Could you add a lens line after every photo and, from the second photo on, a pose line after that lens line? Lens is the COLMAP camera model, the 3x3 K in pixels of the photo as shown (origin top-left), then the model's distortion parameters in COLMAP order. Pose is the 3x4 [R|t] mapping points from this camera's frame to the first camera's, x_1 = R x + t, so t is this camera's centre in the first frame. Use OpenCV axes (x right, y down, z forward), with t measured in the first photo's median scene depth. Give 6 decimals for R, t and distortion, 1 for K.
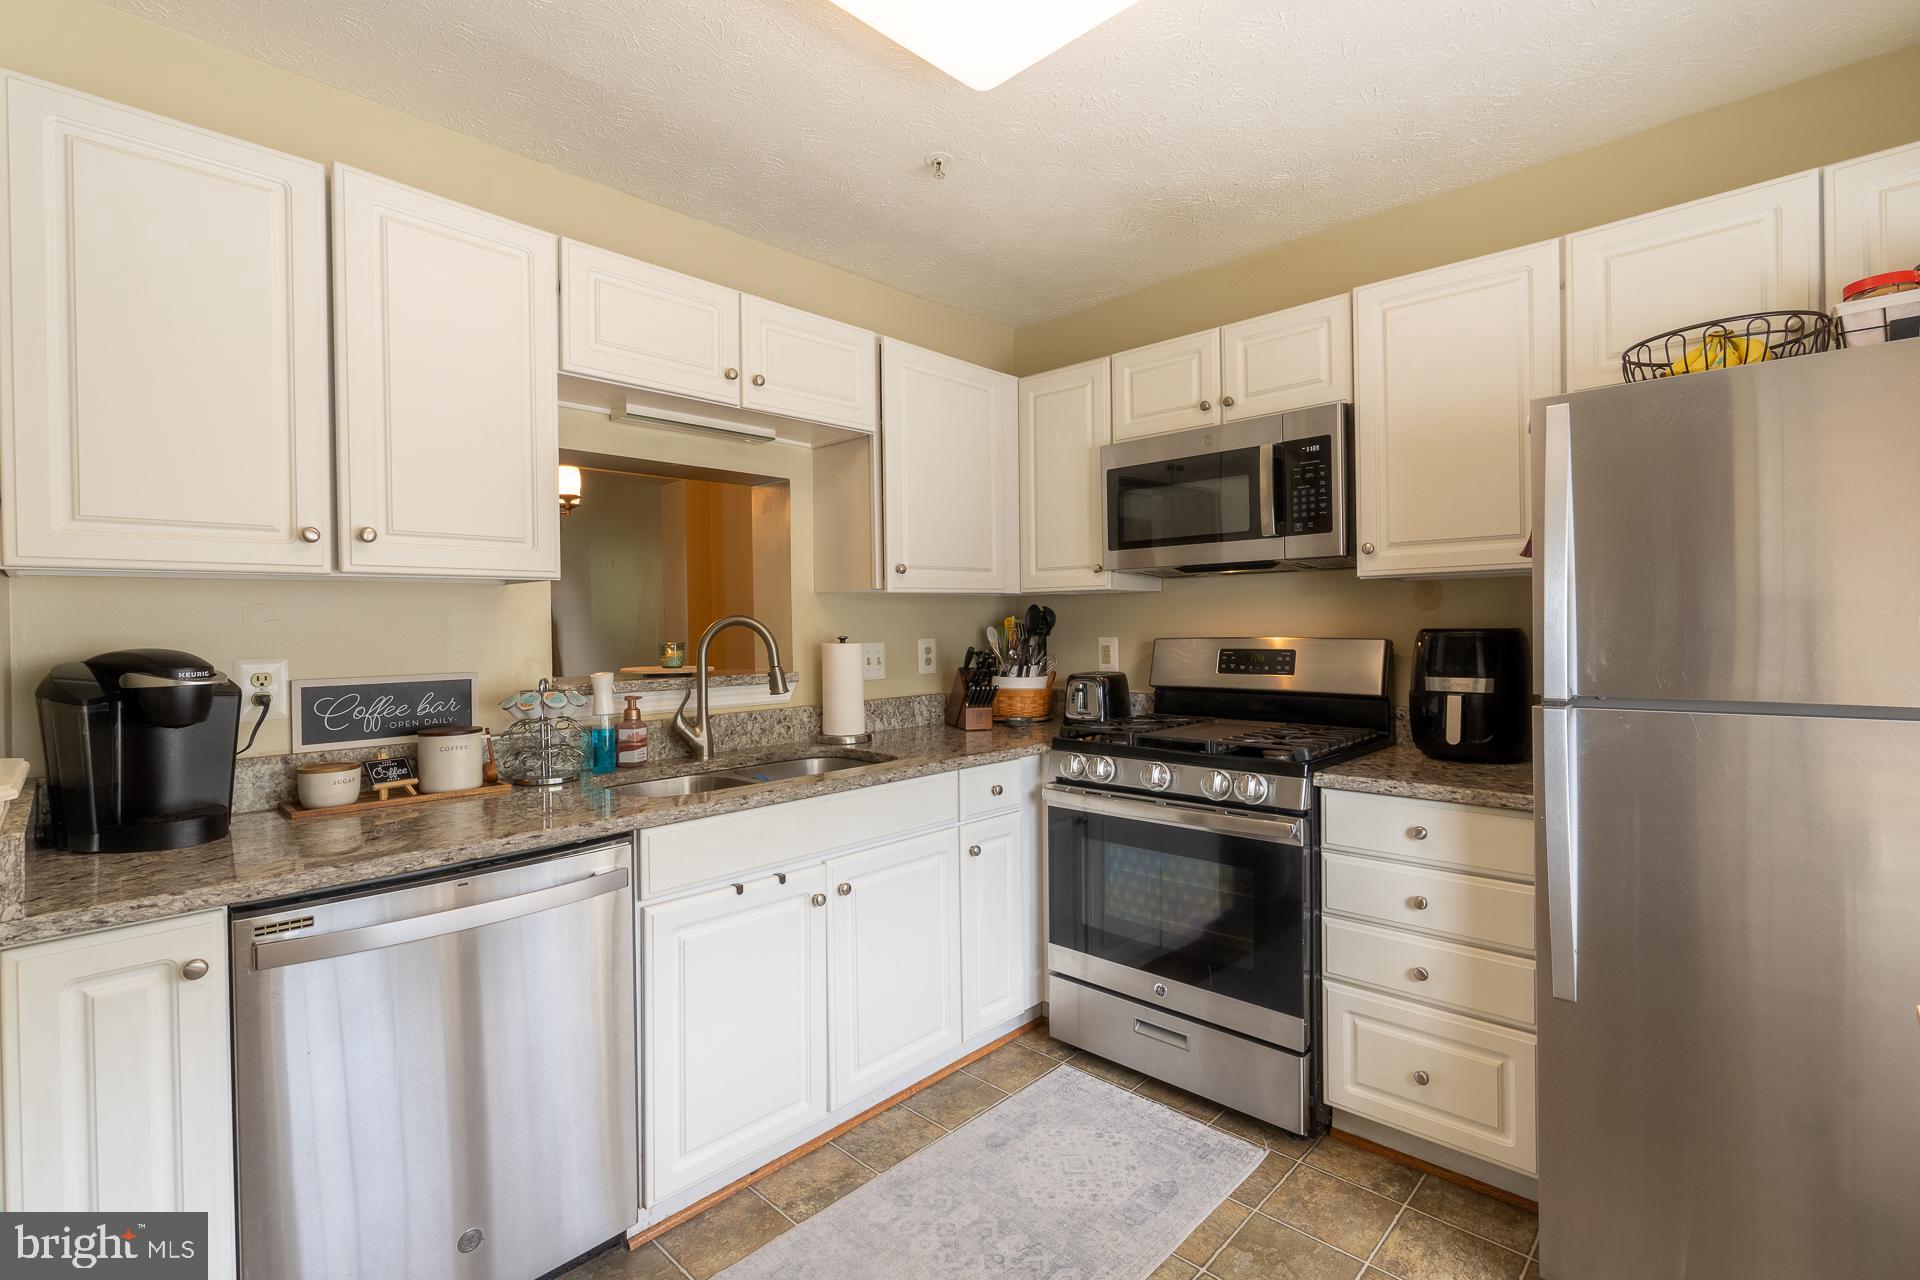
lens RADIAL K [[873.2, 0, 959.5], [0, 873.2, 643.8], [0, 0, 1]] dist [-0.007909, 0.000148]
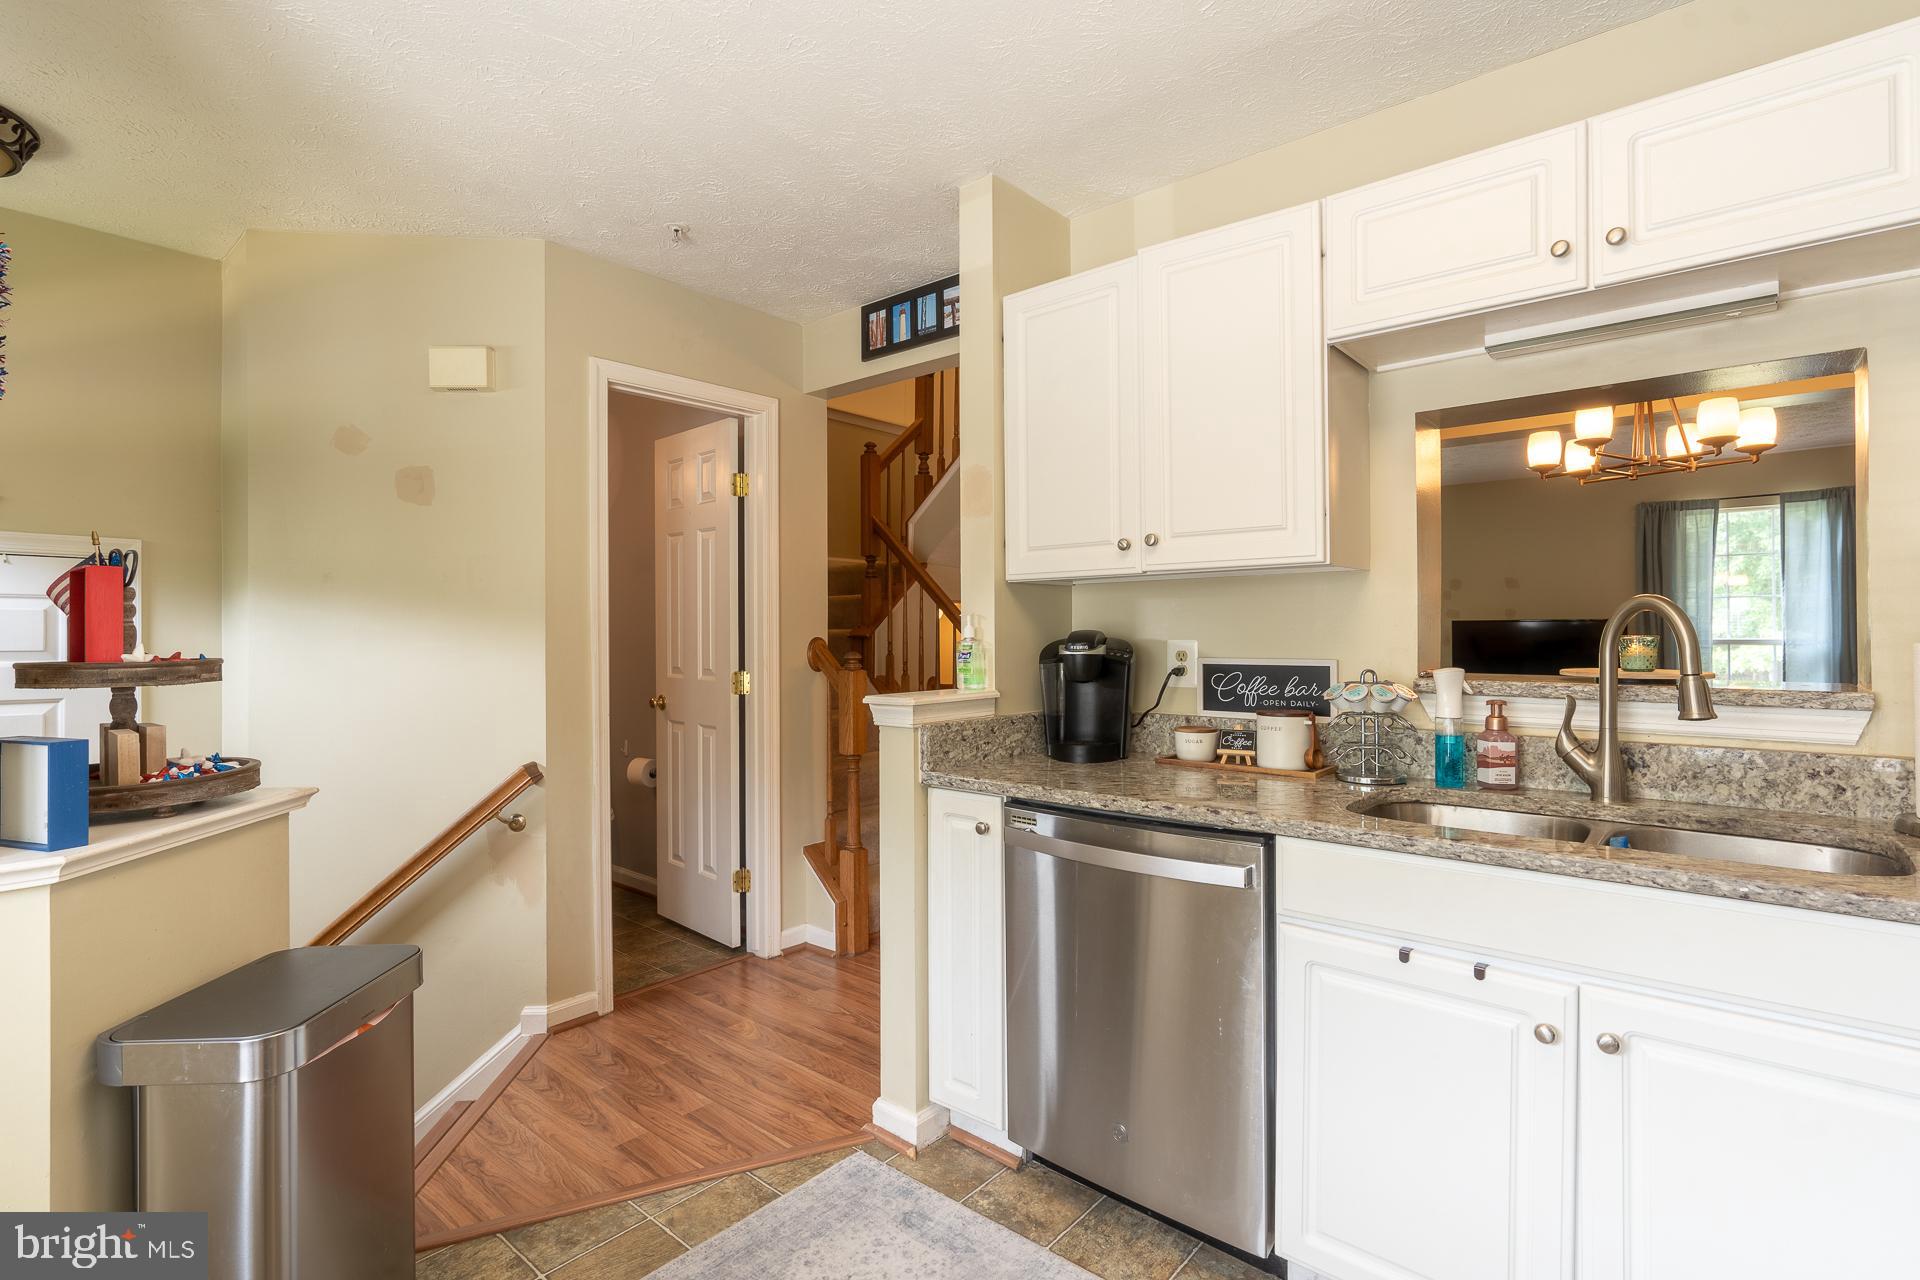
lens RADIAL K [[925.4, 0, 958.4], [0, 925.4, 631.4], [0, 0, 1]] dist [0.001474, -0.000758]
pose [[0.049957, 0.011373, -0.998687, 0.520985], [-0.018207, 0.999779, 0.010474, -0.003025], [0.998585, 0.017660, 0.050153, 0.554705]]
